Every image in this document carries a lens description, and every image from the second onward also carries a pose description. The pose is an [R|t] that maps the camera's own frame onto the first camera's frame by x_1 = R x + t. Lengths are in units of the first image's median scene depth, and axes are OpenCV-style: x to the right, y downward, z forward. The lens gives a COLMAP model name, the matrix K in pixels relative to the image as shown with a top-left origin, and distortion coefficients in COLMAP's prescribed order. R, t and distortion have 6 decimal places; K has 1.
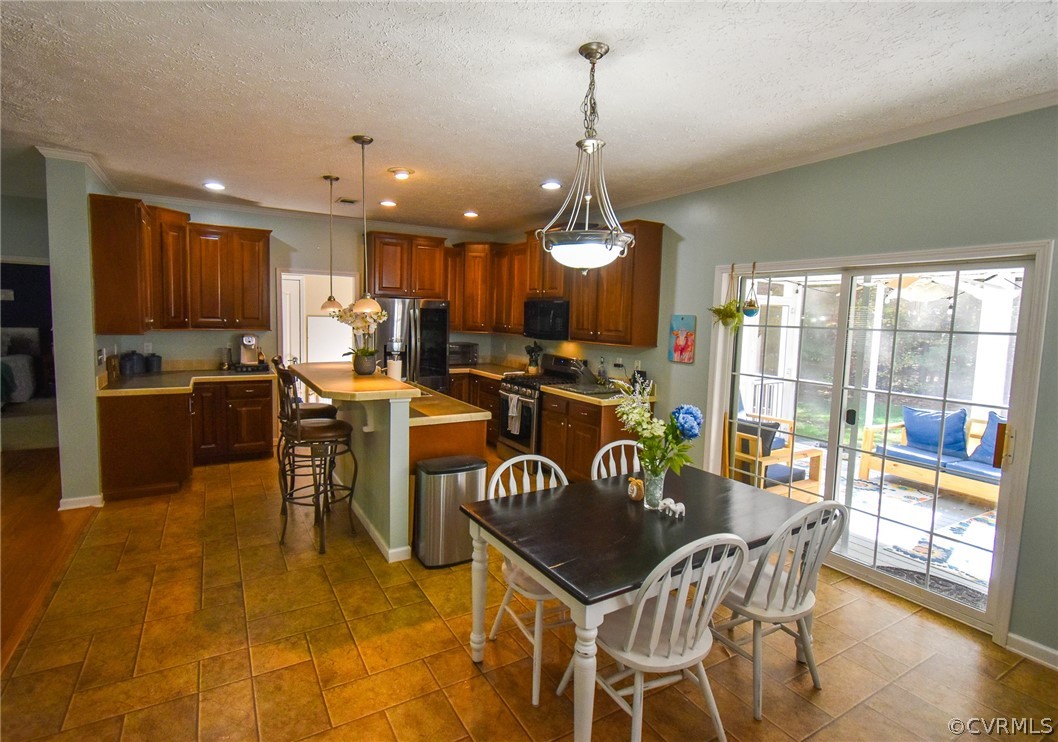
lens RADIAL K [[517.3, 0, 511.2], [0, 517.3, 360.9], [0, 0, 1]] dist [-0.001200, -0.000457]
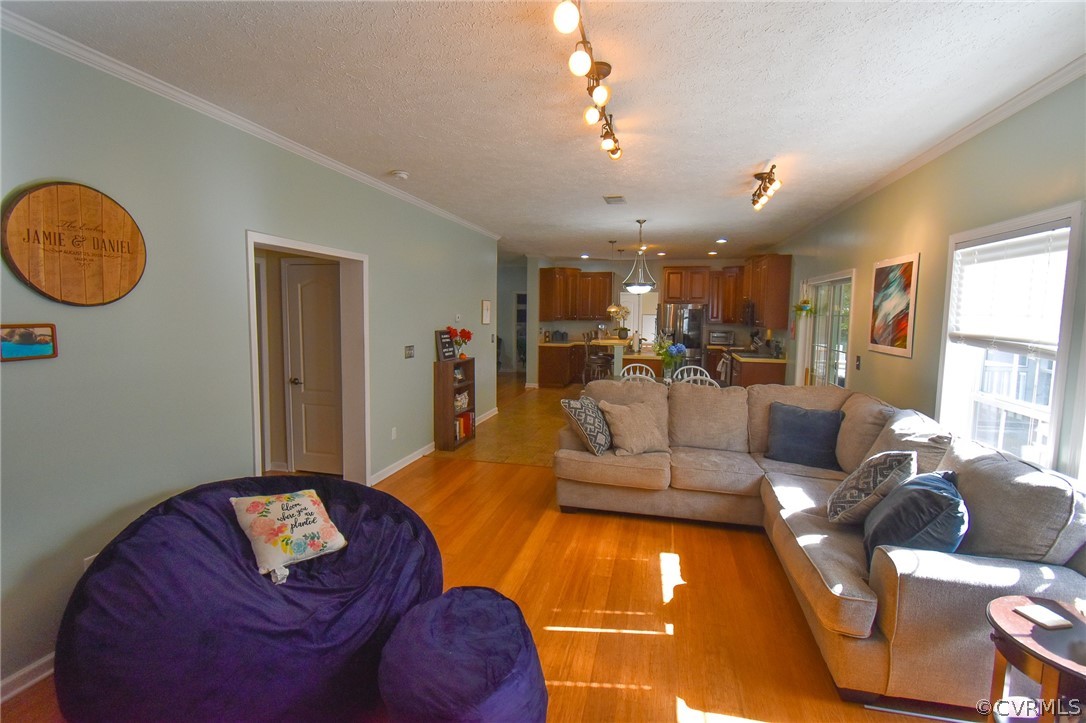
lens RADIAL K [[479.8, 0, 548.8], [0, 479.8, 351.5], [0, 0, 1]] dist [0.005541, -0.000383]
pose [[0.717266, 0.041778, -0.695545, 0.666423], [-0.055741, 0.998442, 0.002490, 0.067029], [0.694566, 0.036984, 0.718478, -0.505048]]
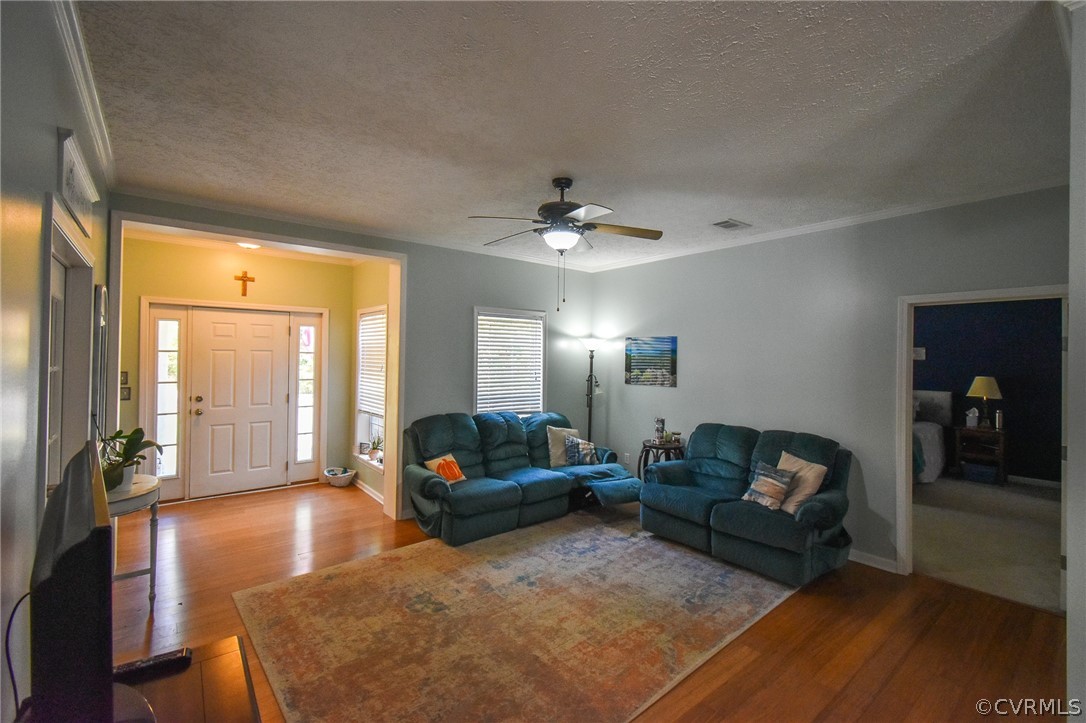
lens RADIAL K [[479.8, 0, 552.7], [0, 479.8, 345.8], [0, 0, 1]] dist [0.005541, -0.000383]
pose [[0.164015, -0.050692, -0.985155, -0.393120], [-0.095809, 0.993139, -0.067054, -0.038598], [0.981794, 0.105385, 0.158033, 0.374278]]
